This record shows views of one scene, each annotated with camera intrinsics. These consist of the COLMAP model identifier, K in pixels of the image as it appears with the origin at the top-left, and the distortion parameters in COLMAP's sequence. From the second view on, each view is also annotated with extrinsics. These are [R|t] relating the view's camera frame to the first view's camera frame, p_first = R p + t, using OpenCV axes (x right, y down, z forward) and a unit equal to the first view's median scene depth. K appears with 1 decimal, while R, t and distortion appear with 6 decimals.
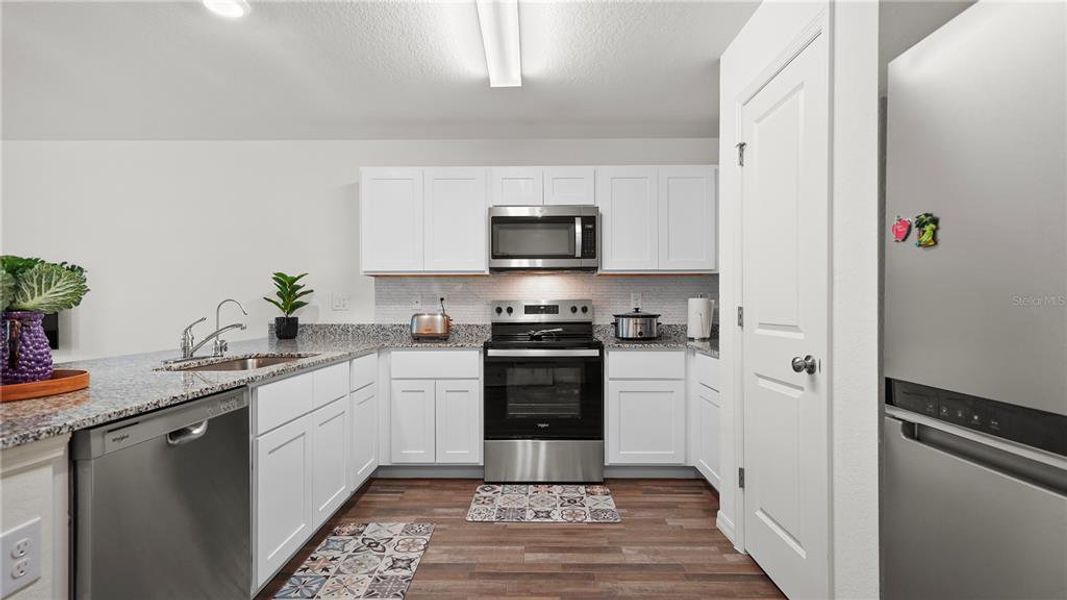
lens RADIAL K [[486.5, 0, 530.2], [0, 486.5, 305.3], [0, 0, 1]] dist [-0.001773, -0.000857]
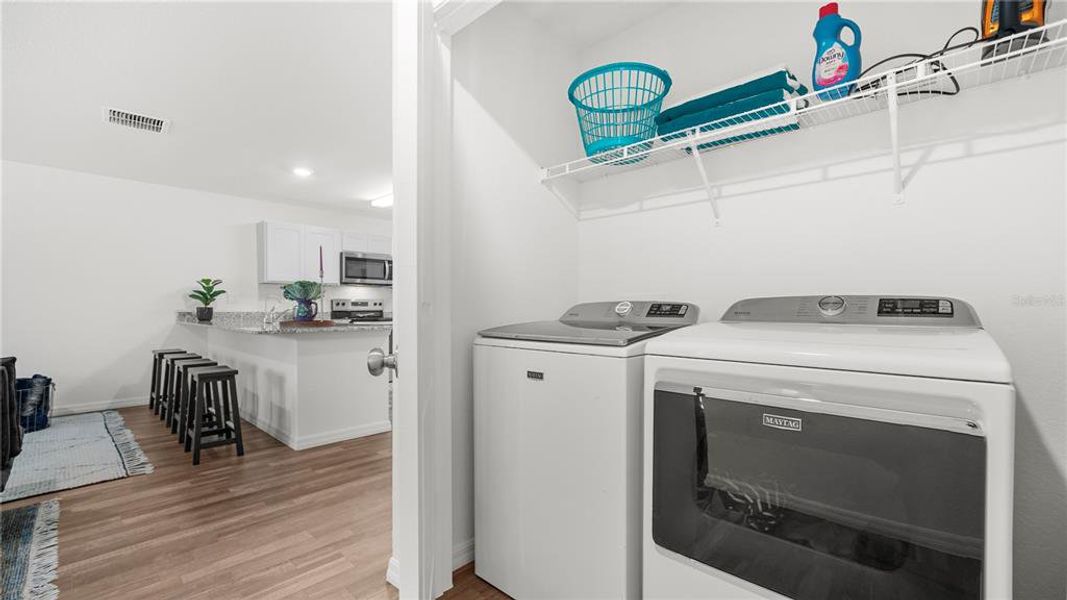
lens RADIAL K [[434.5, 0, 527.4], [0, 434.5, 318.8], [0, 0, 1]] dist [-0.000308, 0.002313]
pose [[0.678356, -0.013119, 0.734616, -0.892208], [-0.004317, 0.999752, 0.021841, 0.030028], [-0.734721, -0.017987, 0.678131, -0.765845]]
